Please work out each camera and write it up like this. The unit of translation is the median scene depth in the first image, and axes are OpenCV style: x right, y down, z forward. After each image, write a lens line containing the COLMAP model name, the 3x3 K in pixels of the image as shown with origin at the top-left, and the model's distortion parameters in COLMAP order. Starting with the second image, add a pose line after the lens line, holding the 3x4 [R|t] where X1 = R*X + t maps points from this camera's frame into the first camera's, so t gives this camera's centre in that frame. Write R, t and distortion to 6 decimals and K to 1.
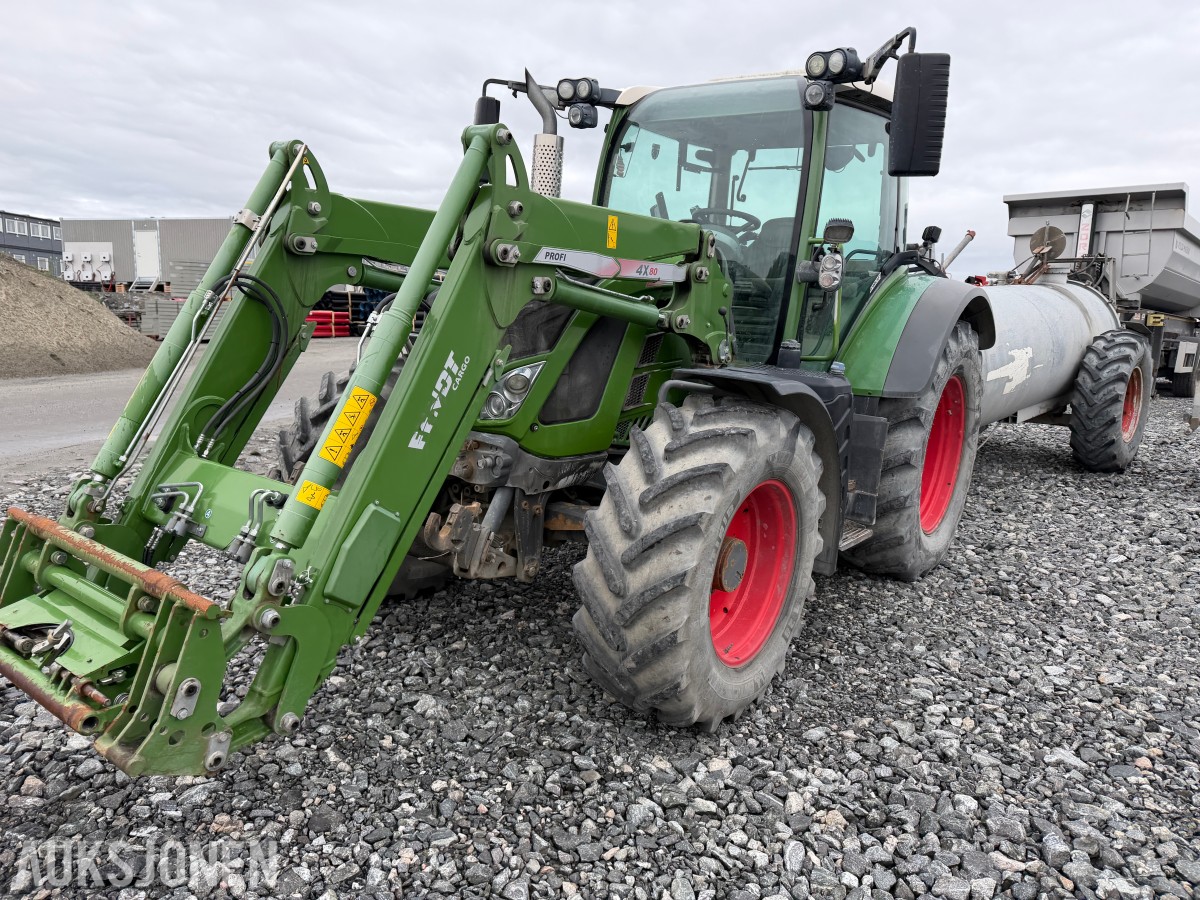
lens RADIAL K [[848.5, 0, 603.7], [0, 848.5, 447.6], [0, 0, 1]] dist [0.045398, -0.061703]
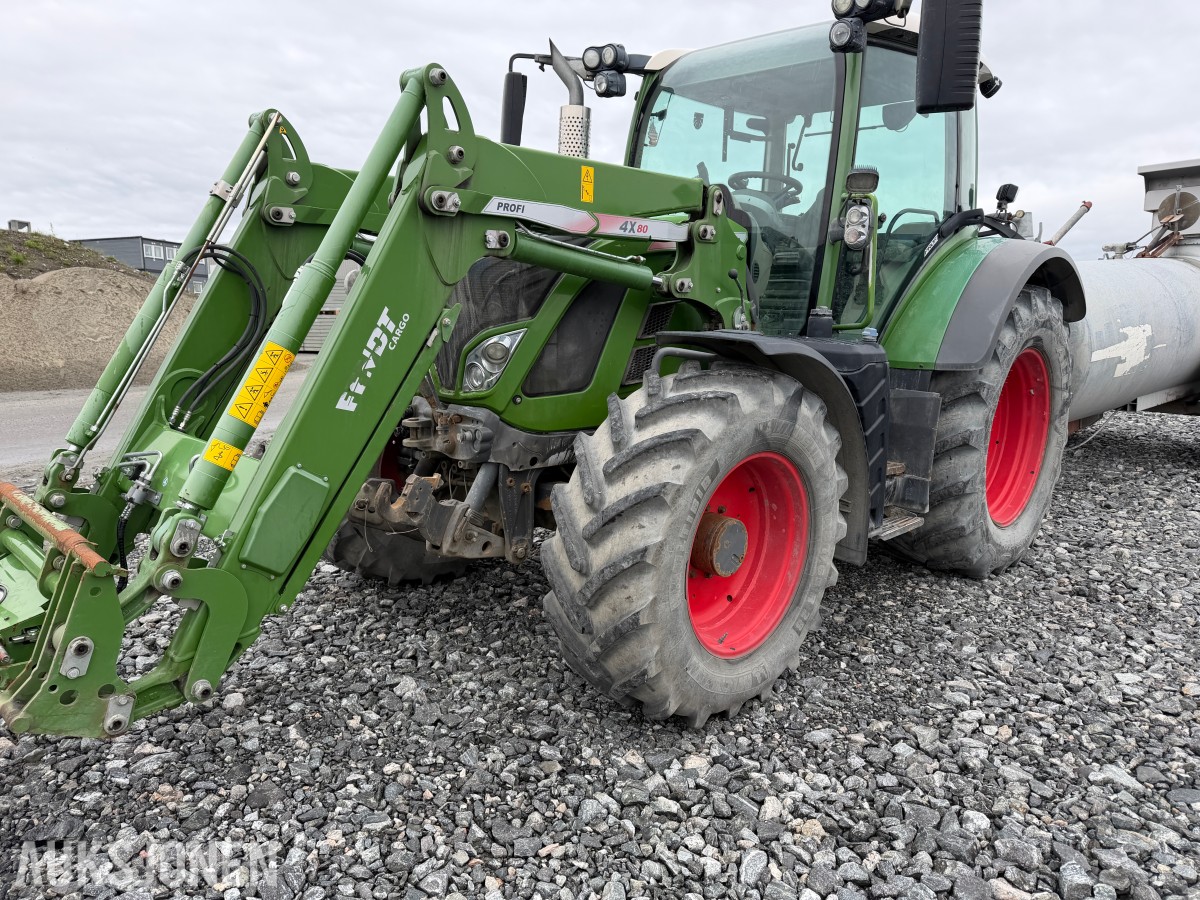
lens RADIAL K [[848.5, 0, 593.9], [0, 848.5, 454.2], [0, 0, 1]] dist [0.045398, -0.061703]
pose [[0.988028, -0.004486, -0.154210, 0.151956], [0.004021, 0.999986, -0.003331, 0.041792], [0.154222, 0.002671, 0.988033, 0.078766]]
